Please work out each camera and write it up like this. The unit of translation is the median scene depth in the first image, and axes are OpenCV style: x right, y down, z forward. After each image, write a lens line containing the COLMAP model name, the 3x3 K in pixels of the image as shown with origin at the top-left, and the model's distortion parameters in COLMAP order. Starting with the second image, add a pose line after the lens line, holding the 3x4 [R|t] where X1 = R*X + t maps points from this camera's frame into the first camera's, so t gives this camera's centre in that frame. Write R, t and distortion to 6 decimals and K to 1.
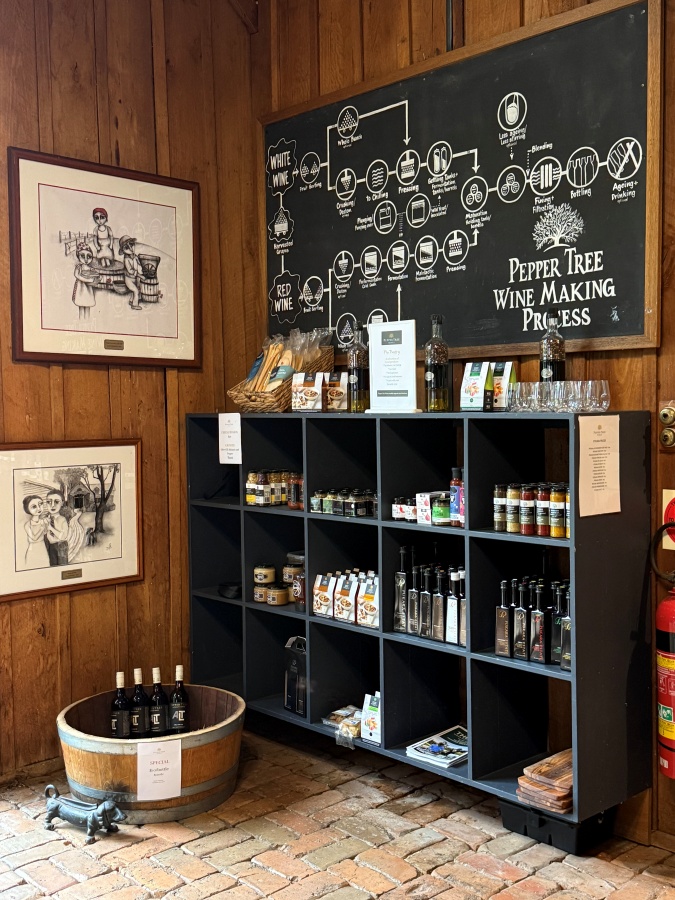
lens RADIAL K [[1040.7, 0, 337.8], [0, 1040.7, 451.4], [0, 0, 1]] dist [0.128086, 0.000000]
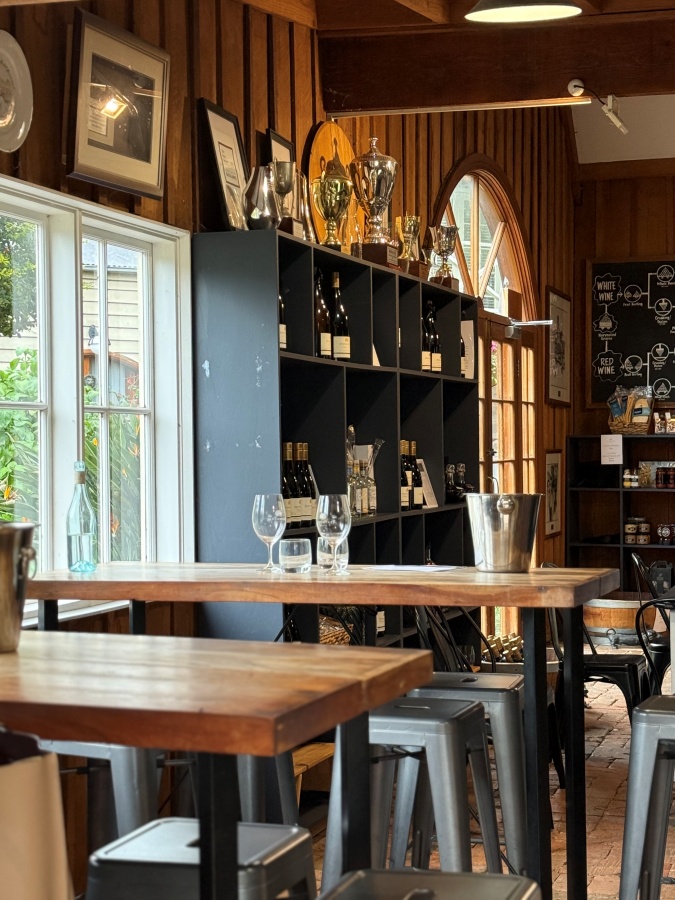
lens RADIAL K [[1713.7, 0, 337.6], [0, 1713.7, 449.8], [0, 0, 1]] dist [-0.017104, 0.000000]
pose [[0.872930, 0.002817, 0.487838, -1.846296], [0.016952, 0.999204, -0.036105, 0.080948], [-0.487552, 0.039787, 0.872187, -1.224616]]
